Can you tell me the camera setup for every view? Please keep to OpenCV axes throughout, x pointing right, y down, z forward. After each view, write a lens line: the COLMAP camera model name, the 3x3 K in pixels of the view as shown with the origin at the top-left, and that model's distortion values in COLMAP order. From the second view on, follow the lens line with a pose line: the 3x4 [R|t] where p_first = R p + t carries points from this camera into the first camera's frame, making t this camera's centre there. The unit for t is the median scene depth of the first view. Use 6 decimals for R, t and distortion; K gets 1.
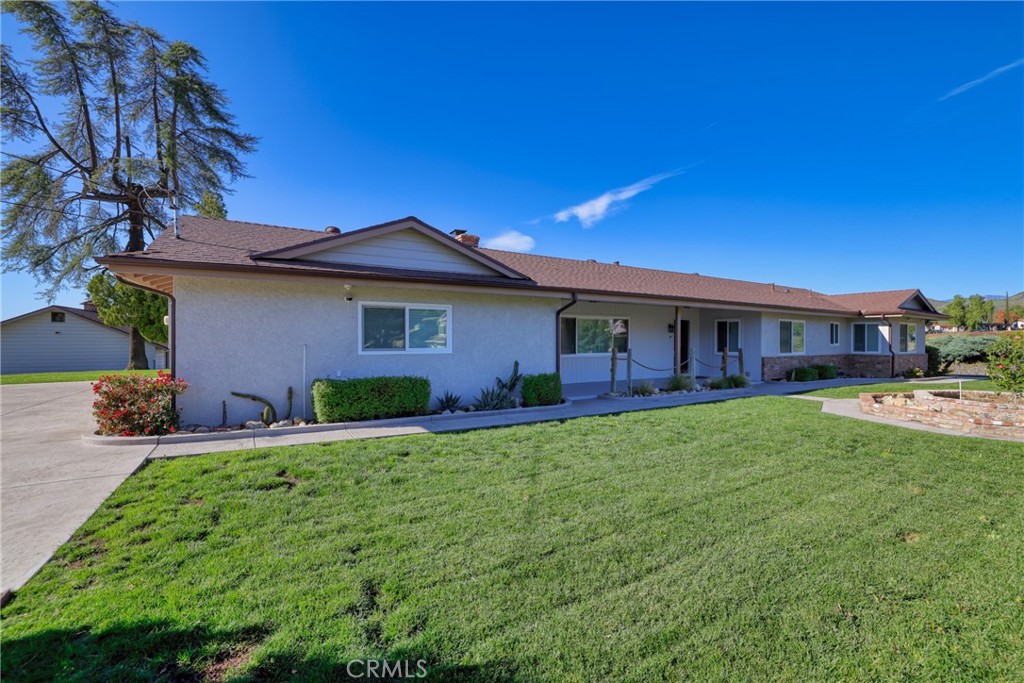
lens RADIAL K [[445.8, 0, 517.3], [0, 445.8, 341.8], [0, 0, 1]] dist [-0.027626, 0.001494]
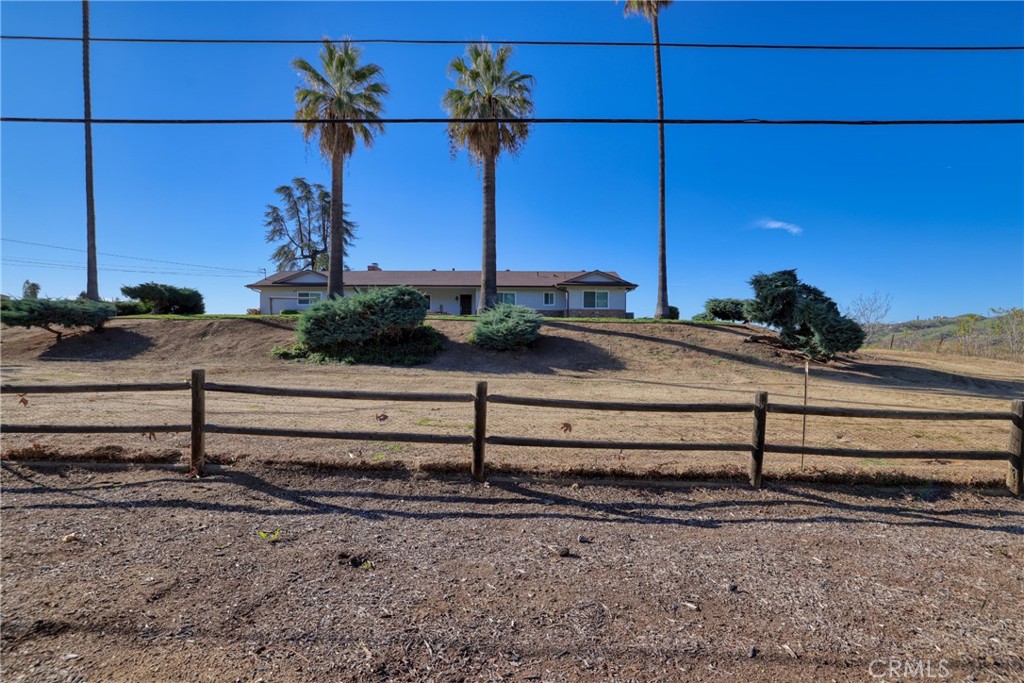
lens RADIAL K [[466.1, 0, 510.5], [0, 466.1, 339.7], [0, 0, 1]] dist [-0.025655, 0.000034]
pose [[0.837506, 0.007116, -0.546381, 1.670260], [-0.004587, 0.999972, 0.005992, 0.140791], [0.546408, -0.002512, 0.837515, -0.670812]]
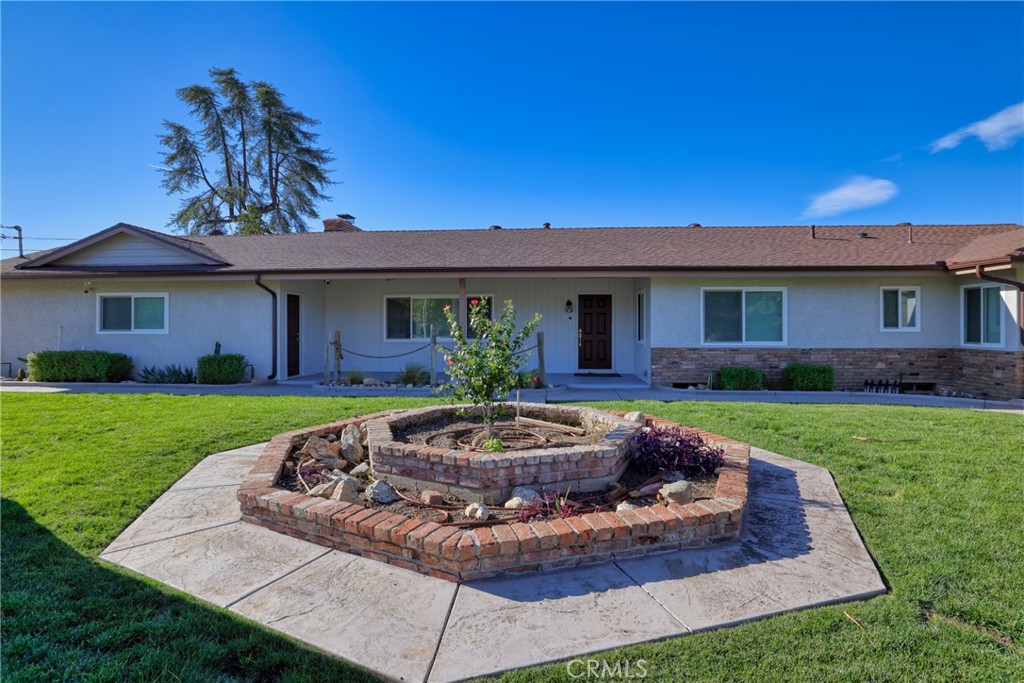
lens RADIAL K [[504.4, 0, 512.3], [0, 504.4, 333.2], [0, 0, 1]] dist [-0.022463, 0.000188]
pose [[0.809005, 0.006670, -0.587763, 0.720803], [0.000151, 0.999933, 0.011554, 0.004753], [0.587801, -0.009436, 0.808950, 0.255532]]
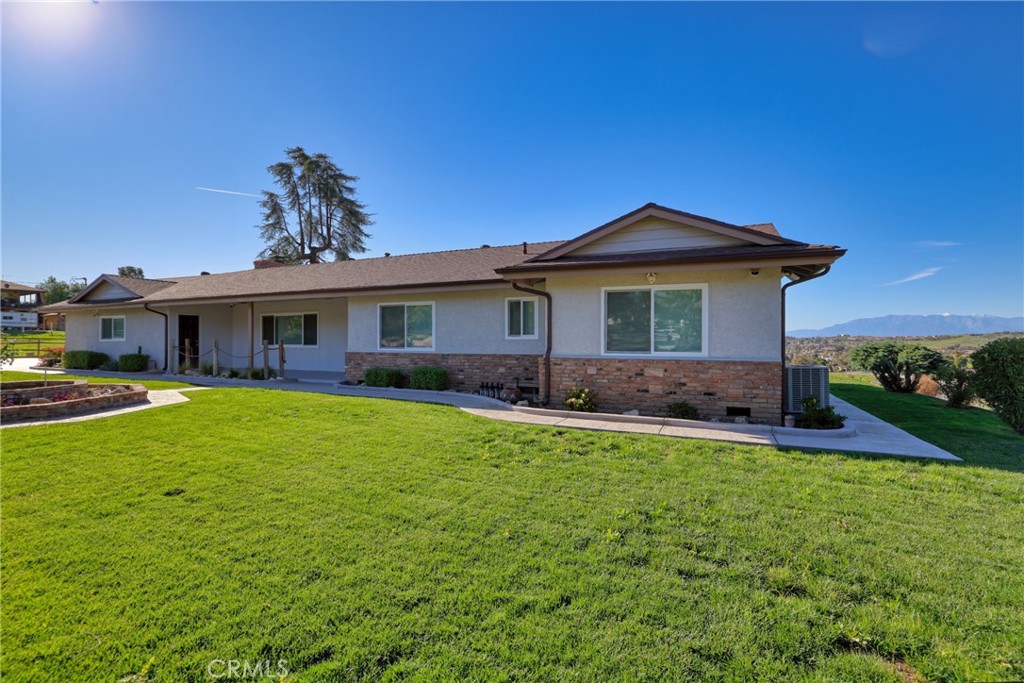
lens RADIAL K [[466.1, 0, 515.7], [0, 466.1, 343.3], [0, 0, 1]] dist [-0.025655, 0.000034]
pose [[0.565914, 0.006964, -0.824435, 1.255803], [-0.000684, 0.999968, 0.007978, 0.010503], [0.824464, -0.003951, 0.565900, 0.677666]]
